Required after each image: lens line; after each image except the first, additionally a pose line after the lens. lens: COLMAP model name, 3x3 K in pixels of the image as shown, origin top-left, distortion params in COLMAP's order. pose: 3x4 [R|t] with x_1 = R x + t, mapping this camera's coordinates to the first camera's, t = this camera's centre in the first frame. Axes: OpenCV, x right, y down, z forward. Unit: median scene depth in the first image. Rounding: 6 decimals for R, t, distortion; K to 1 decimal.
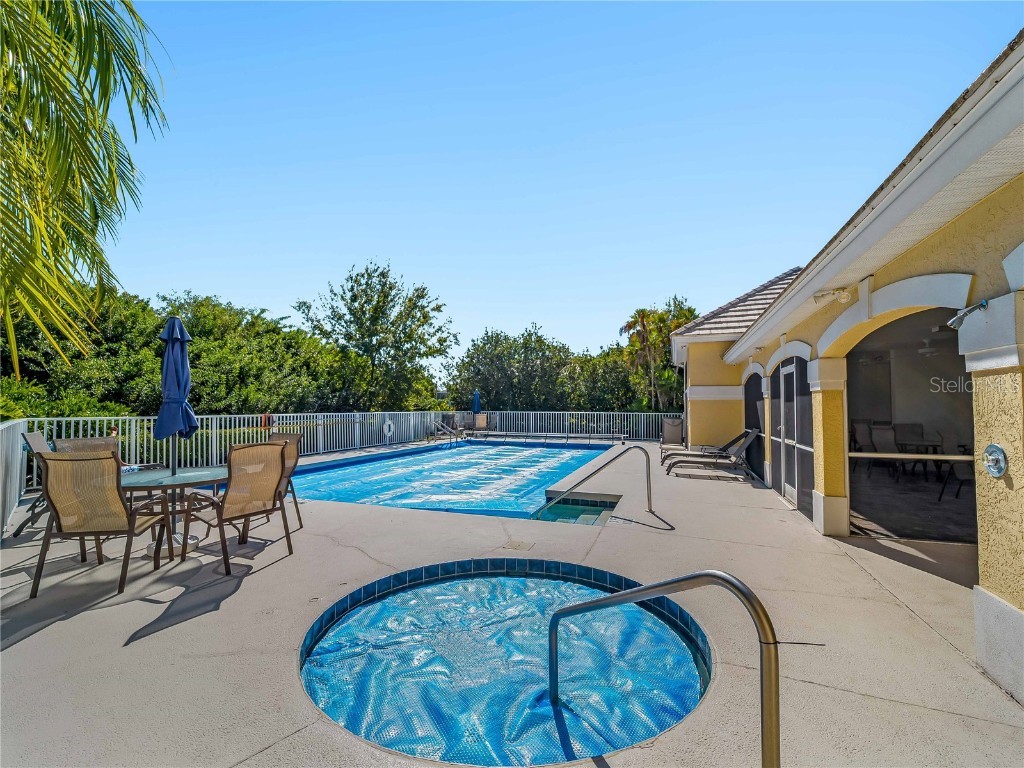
lens RADIAL K [[469.8, 0, 509.1], [0, 469.8, 392.4], [0, 0, 1]] dist [0.000171, -0.002127]
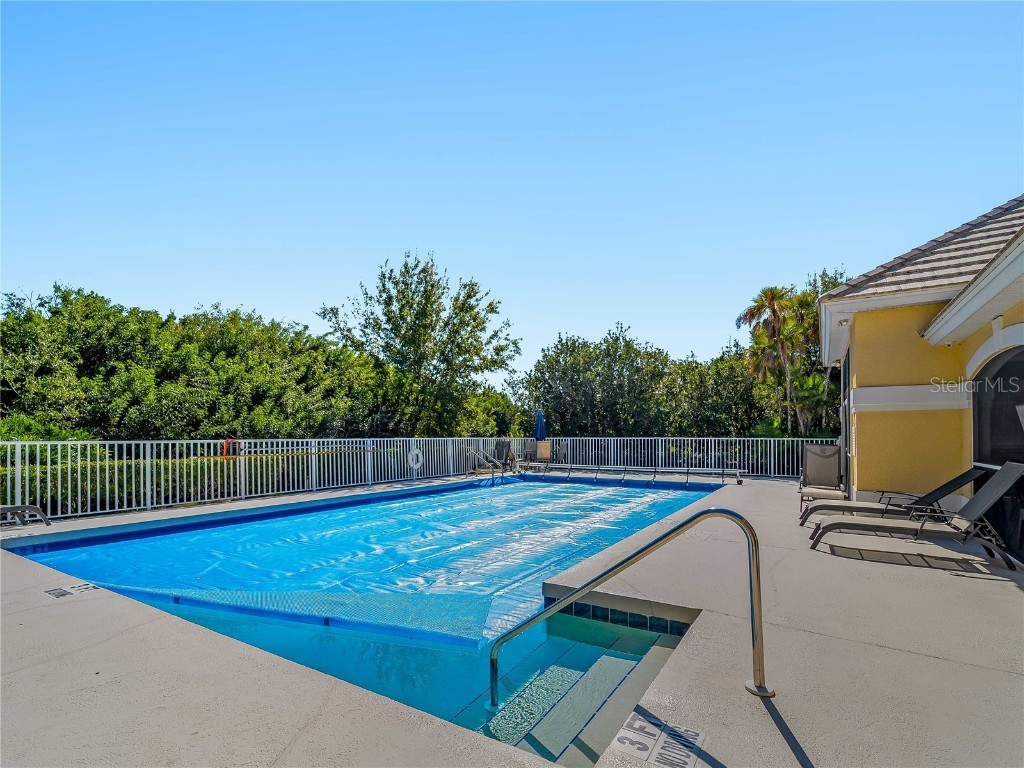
lens RADIAL K [[469.8, 0, 523.3], [0, 469.8, 433.2], [0, 0, 1]] dist [0.000171, -0.002127]
pose [[0.974469, -0.007629, -0.224391, 0.082604], [0.012361, 0.999730, 0.019688, 0.018546], [0.224180, -0.021959, 0.974300, 0.246438]]
